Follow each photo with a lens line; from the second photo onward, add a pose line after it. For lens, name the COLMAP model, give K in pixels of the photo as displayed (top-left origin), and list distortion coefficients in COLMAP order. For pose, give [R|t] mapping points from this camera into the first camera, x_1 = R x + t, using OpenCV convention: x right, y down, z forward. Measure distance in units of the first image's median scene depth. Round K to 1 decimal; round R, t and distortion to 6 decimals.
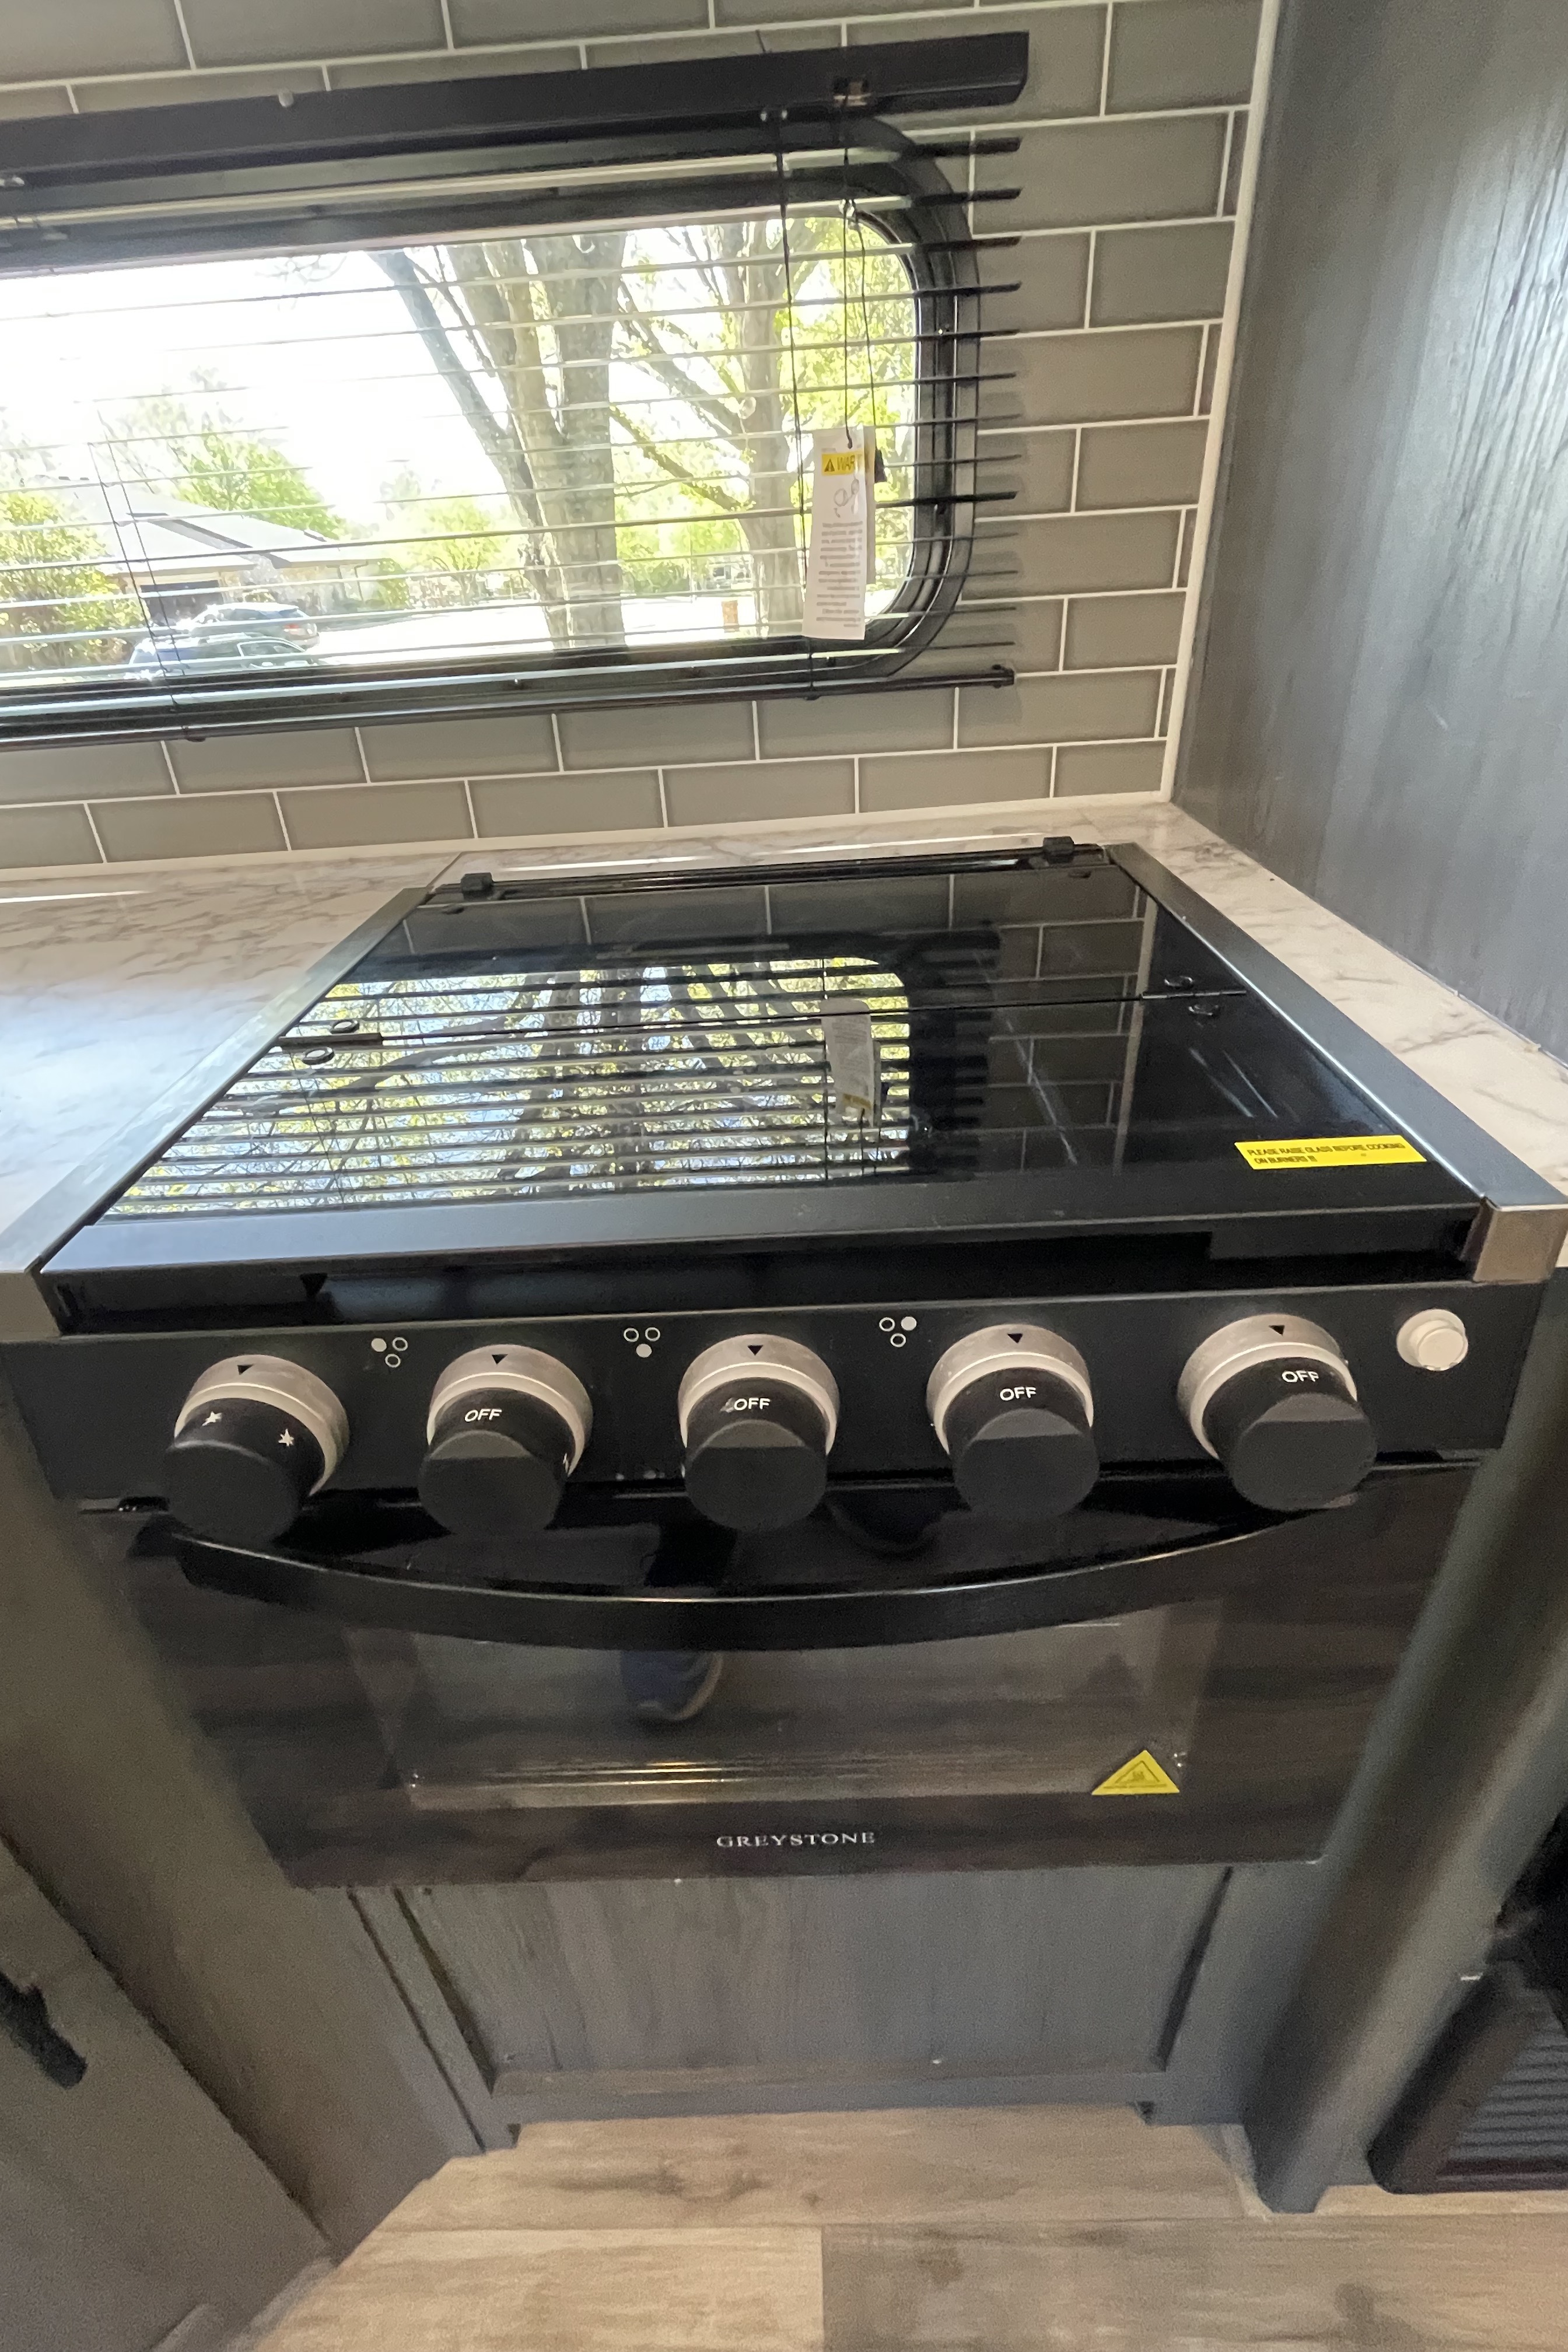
lens RADIAL K [[1030.7, 0, 784.8], [0, 1030.7, 1162.1], [0, 0, 1]] dist [-0.002590, -0.000600]
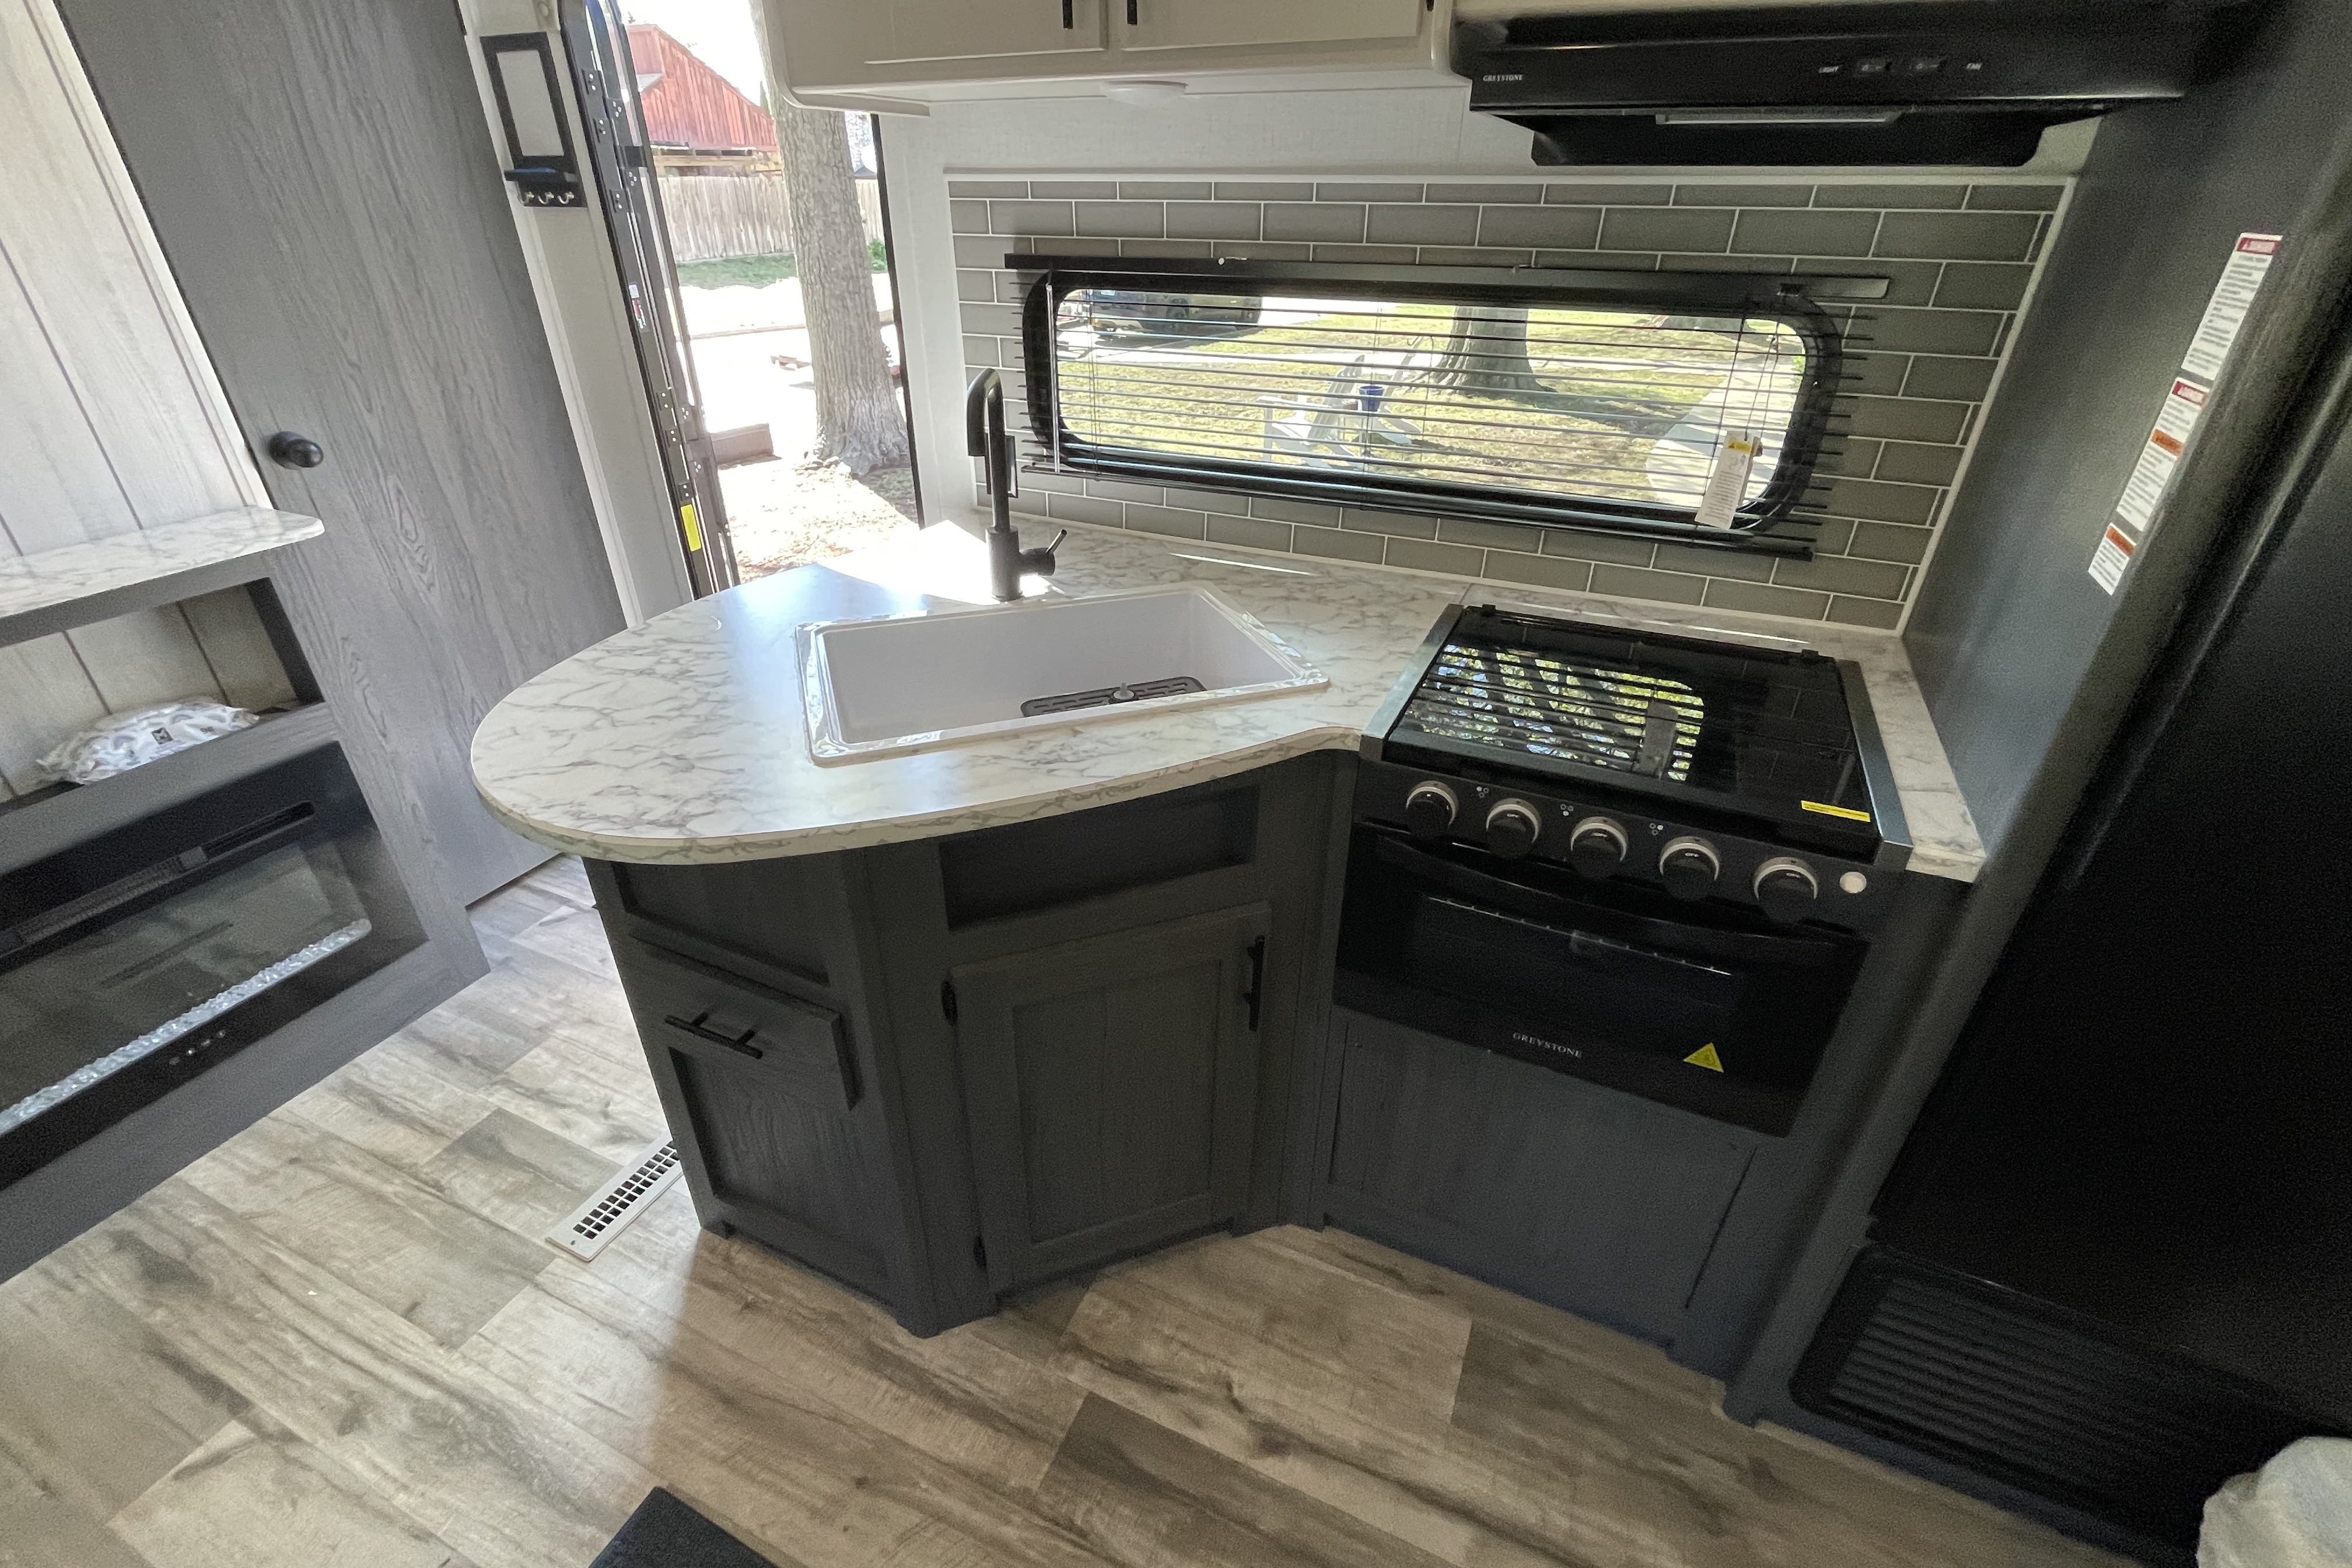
lens RADIAL K [[1030.7, 0, 1179.0], [0, 1030.7, 782.8], [0, 0, 1]] dist [-0.002590, -0.000600]
pose [[0.907601, 0.259458, -0.330064, -0.091338], [-0.259134, 0.964754, 0.045817, 0.119874], [0.330319, 0.043948, 0.942846, -1.069563]]
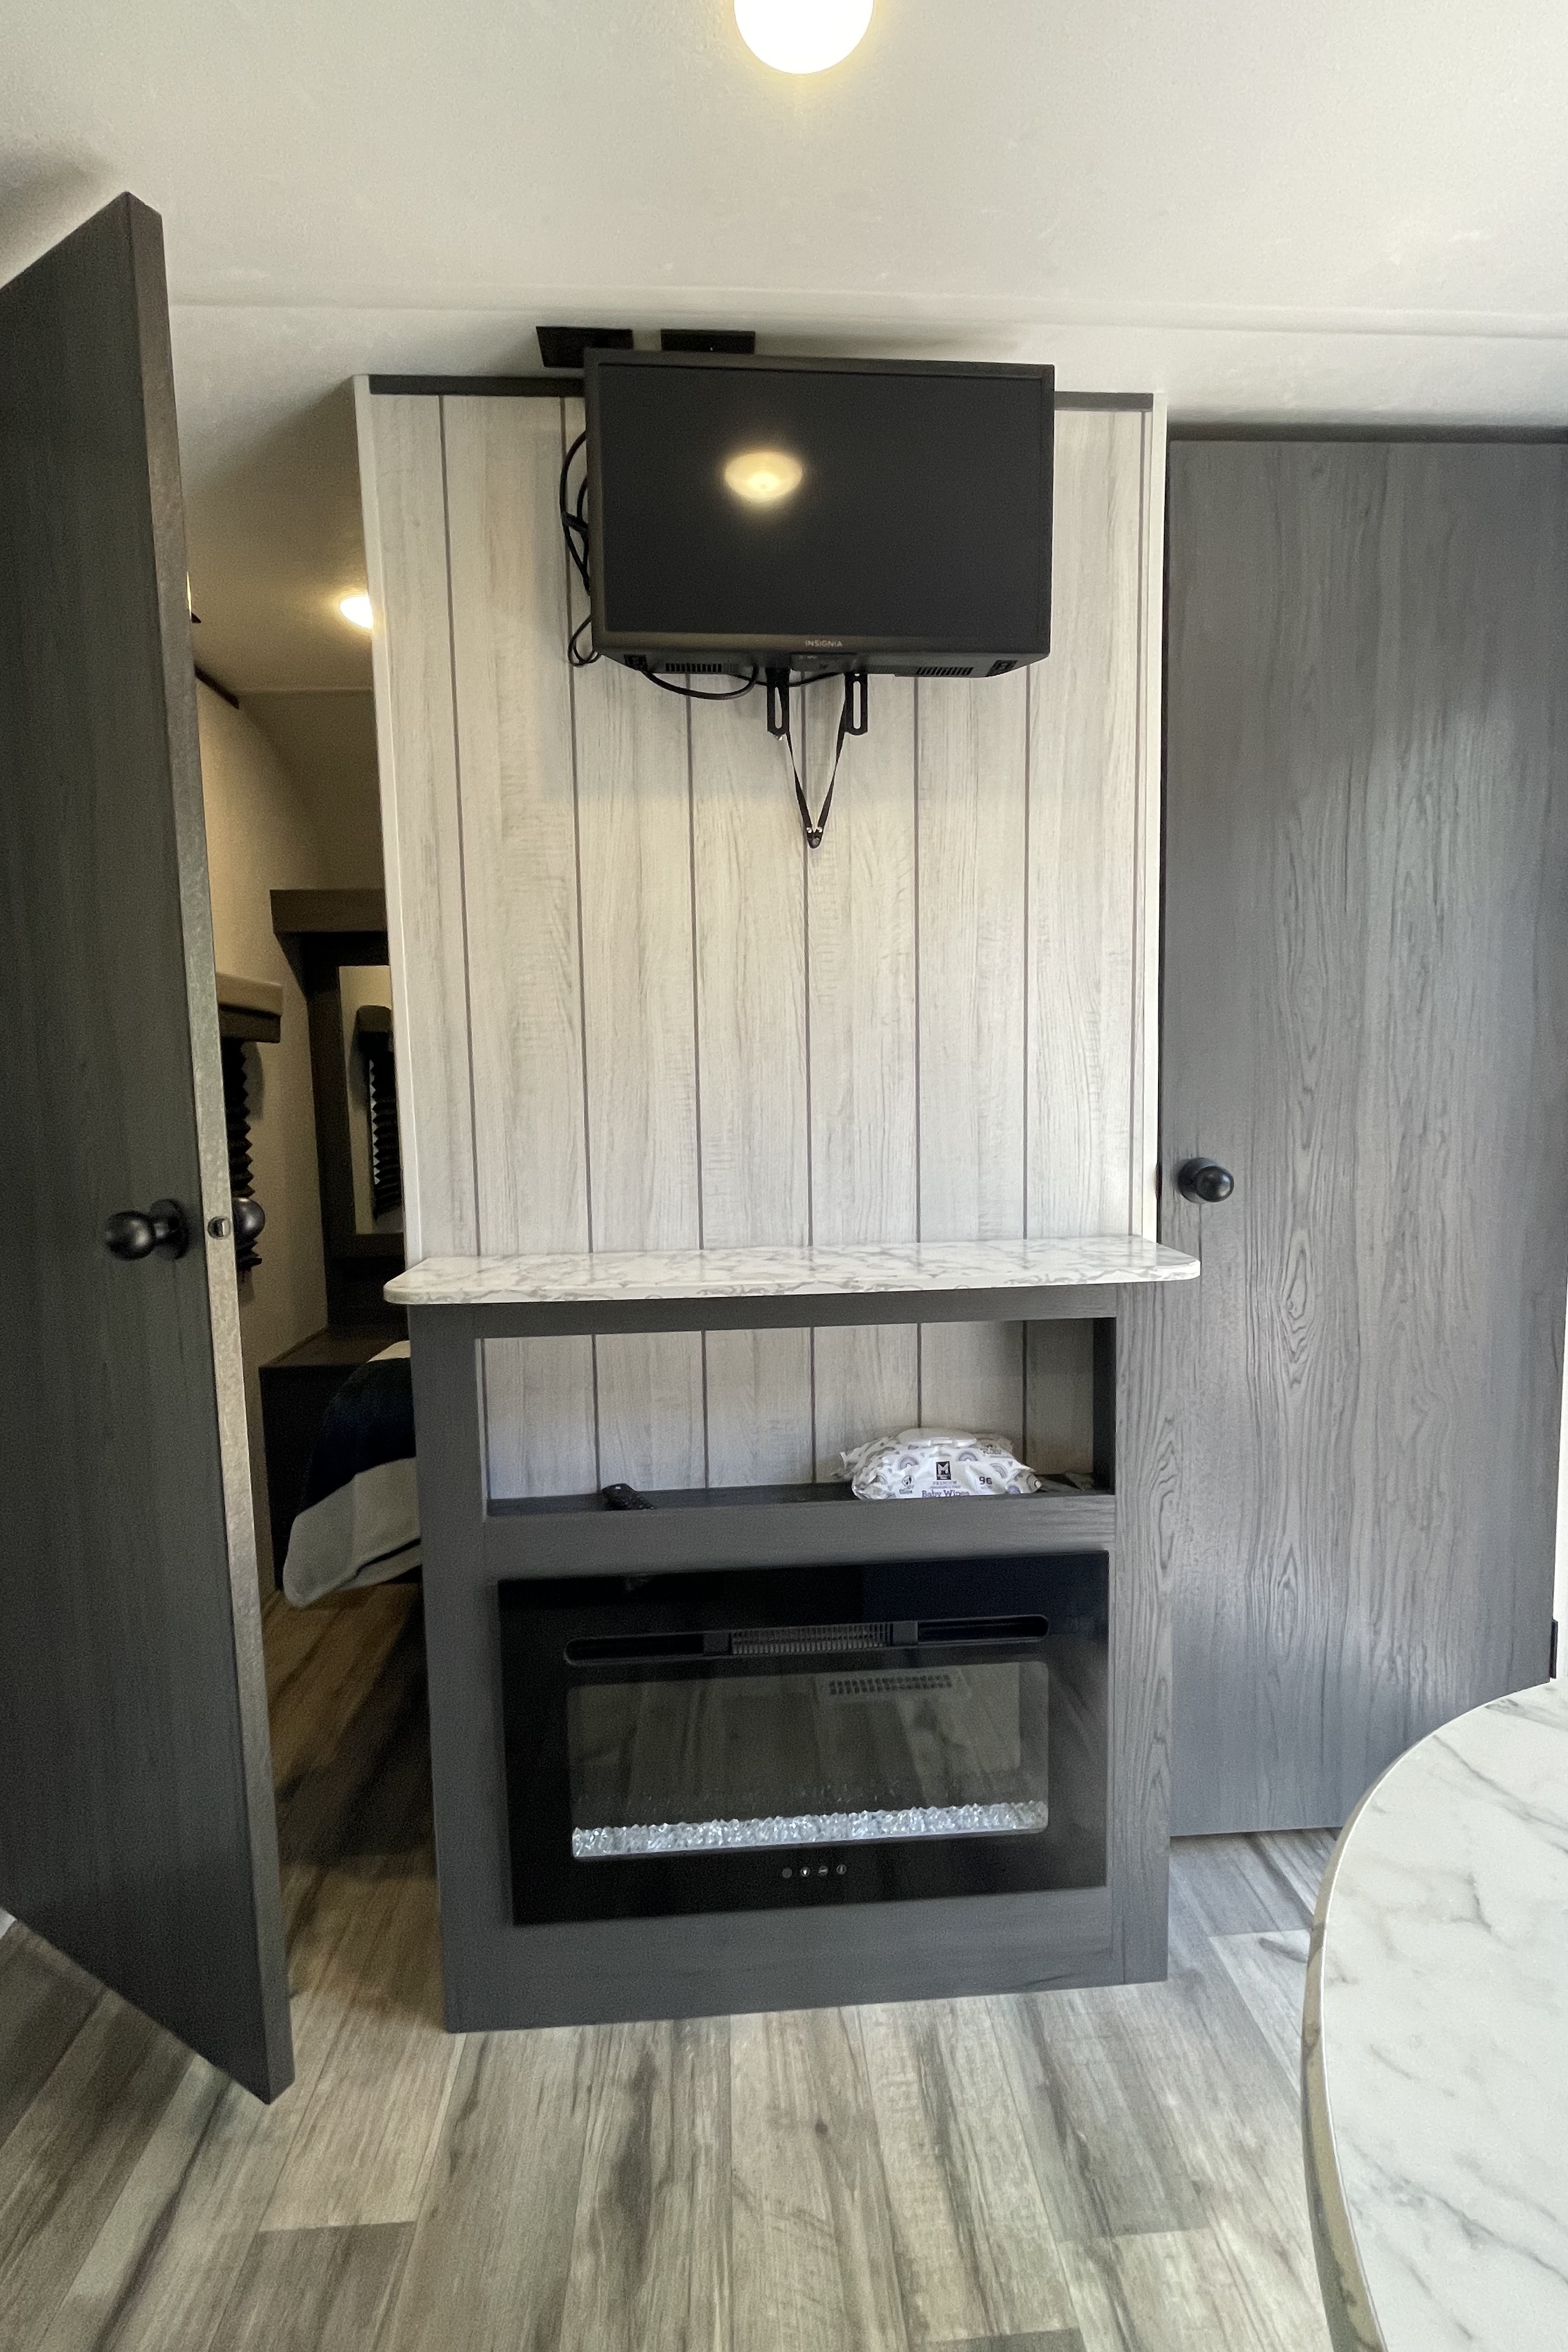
lens RADIAL K [[1030.7, 0, 777.6], [0, 1030.7, 1175.7], [0, 0, 1]] dist [-0.002590, -0.000600]
pose [[0.054182, 0.146670, -0.987700, -1.079897], [-0.491026, 0.865207, 0.101544, 0.198338], [0.869458, 0.479484, 0.118898, -0.465424]]
